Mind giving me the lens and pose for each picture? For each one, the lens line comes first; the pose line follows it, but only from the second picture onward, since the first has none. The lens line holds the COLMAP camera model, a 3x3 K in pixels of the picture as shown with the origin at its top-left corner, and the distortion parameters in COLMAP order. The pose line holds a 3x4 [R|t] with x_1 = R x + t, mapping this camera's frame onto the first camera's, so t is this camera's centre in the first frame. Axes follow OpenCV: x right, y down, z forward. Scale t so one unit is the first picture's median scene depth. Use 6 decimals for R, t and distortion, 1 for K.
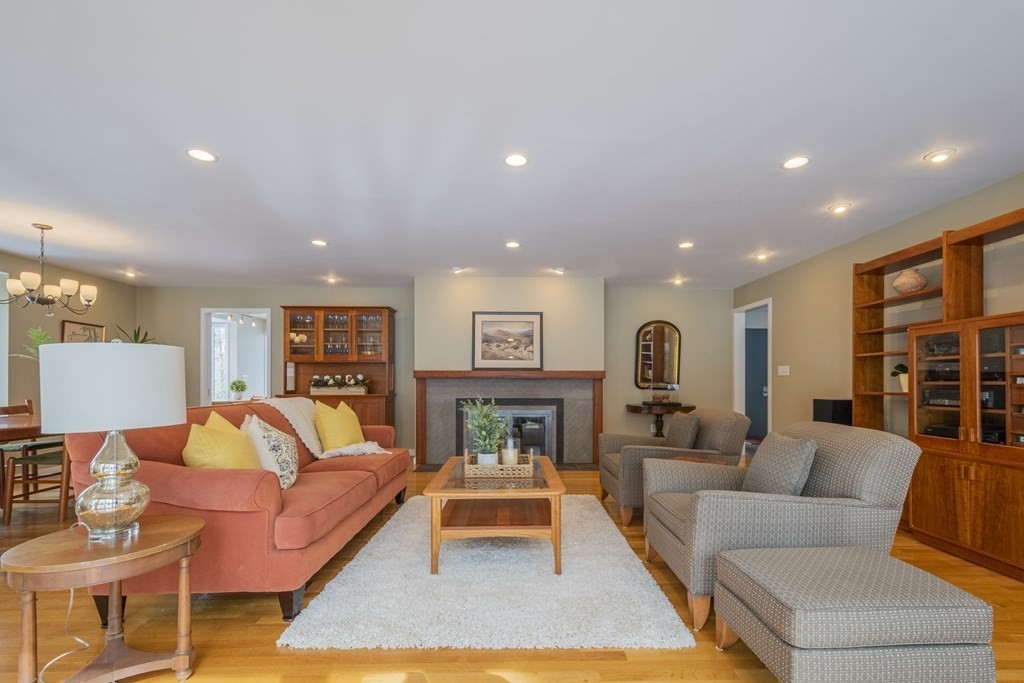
lens RADIAL K [[453.2, 0, 512.0], [0, 453.2, 372.4], [0, 0, 1]] dist [0.028799, -0.005906]
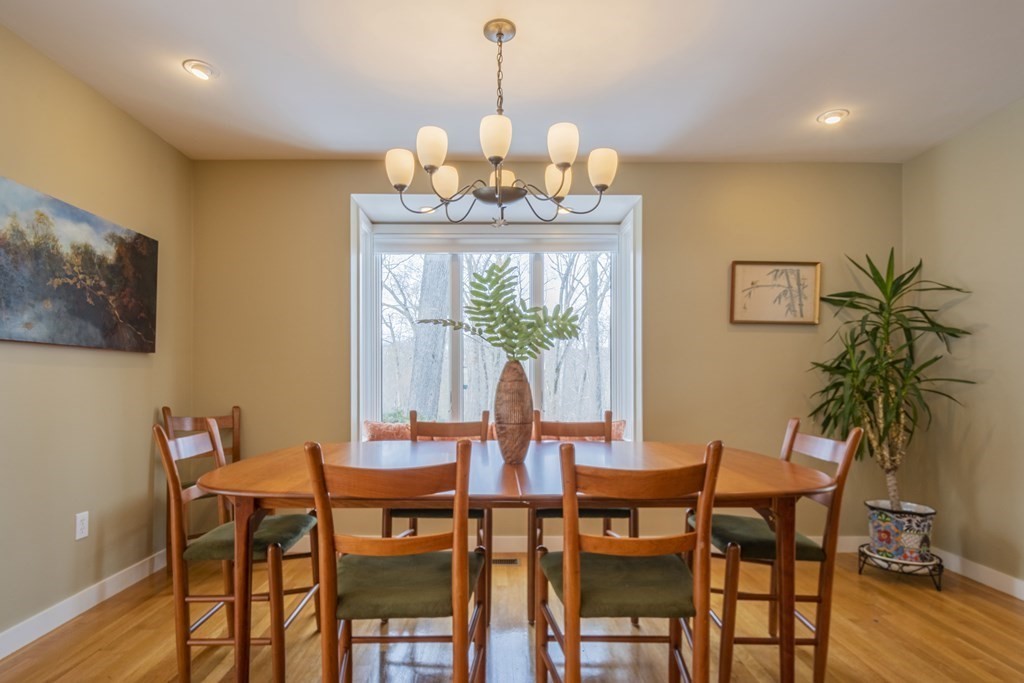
lens RADIAL K [[518.9, 0, 493.7], [0, 518.9, 385.3], [0, 0, 1]] dist [0.000653, -0.001600]
pose [[-0.014839, 0.009419, -0.999846, -0.340332], [0.019297, 0.999772, 0.009132, 0.015808], [0.999704, -0.019159, -0.015017, 0.670612]]
